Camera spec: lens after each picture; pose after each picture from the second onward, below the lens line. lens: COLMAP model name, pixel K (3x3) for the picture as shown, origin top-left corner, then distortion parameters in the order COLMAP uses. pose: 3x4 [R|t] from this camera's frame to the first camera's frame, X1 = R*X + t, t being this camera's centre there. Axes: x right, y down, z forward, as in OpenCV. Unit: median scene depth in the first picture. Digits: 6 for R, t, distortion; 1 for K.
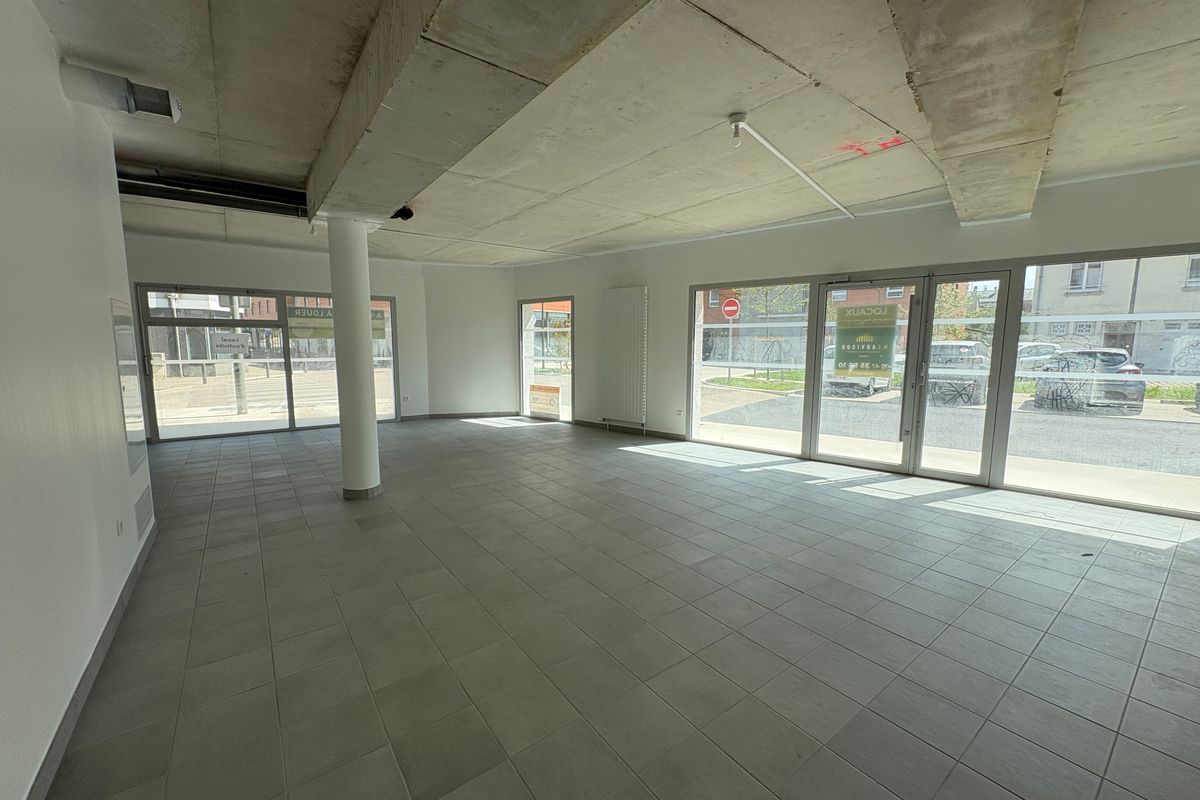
lens RADIAL K [[477.1, 0, 599.9], [0, 477.1, 396.5], [0, 0, 1]] dist [0.000369, 0.000182]
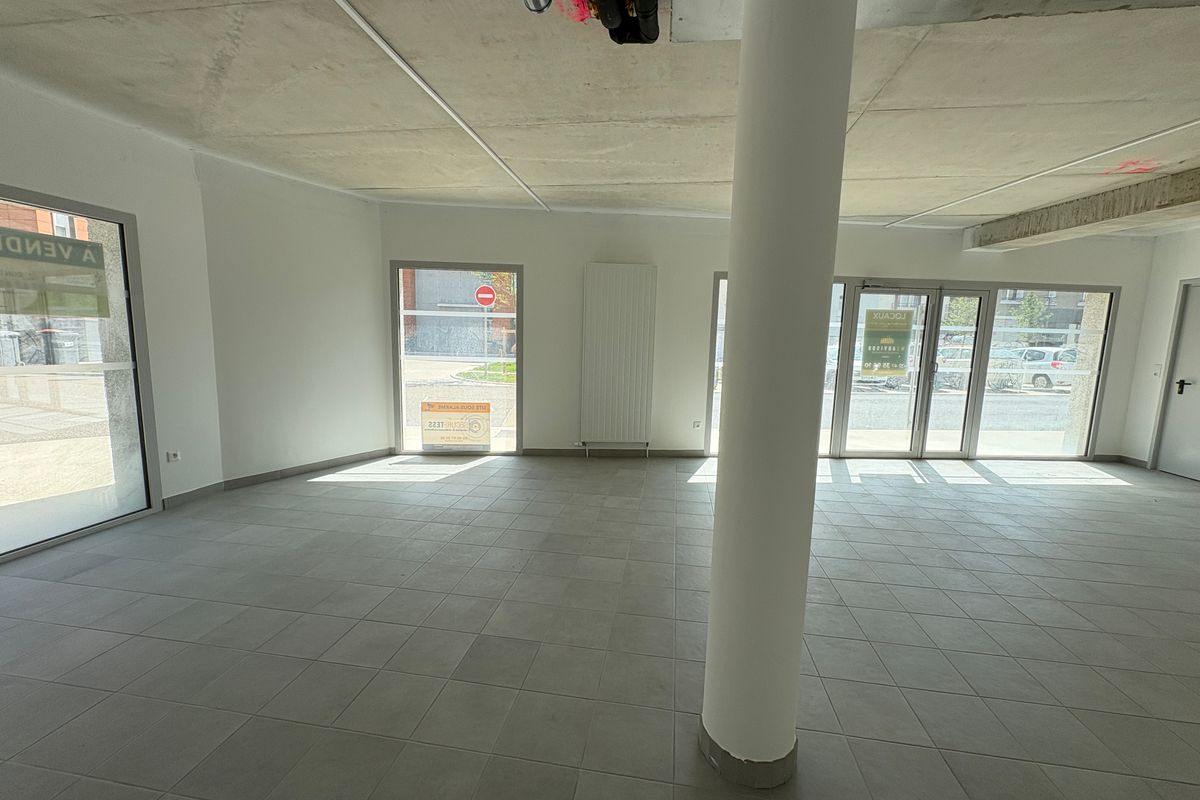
lens RADIAL K [[477.1, 0, 599.6], [0, 477.1, 397.8], [0, 0, 1]] dist [0.000369, 0.000182]
pose [[0.721741, -0.071493, 0.688461, -0.675088], [0.054065, 0.997435, 0.046899, -0.077350], [-0.690048, 0.003372, 0.723756, 0.661189]]
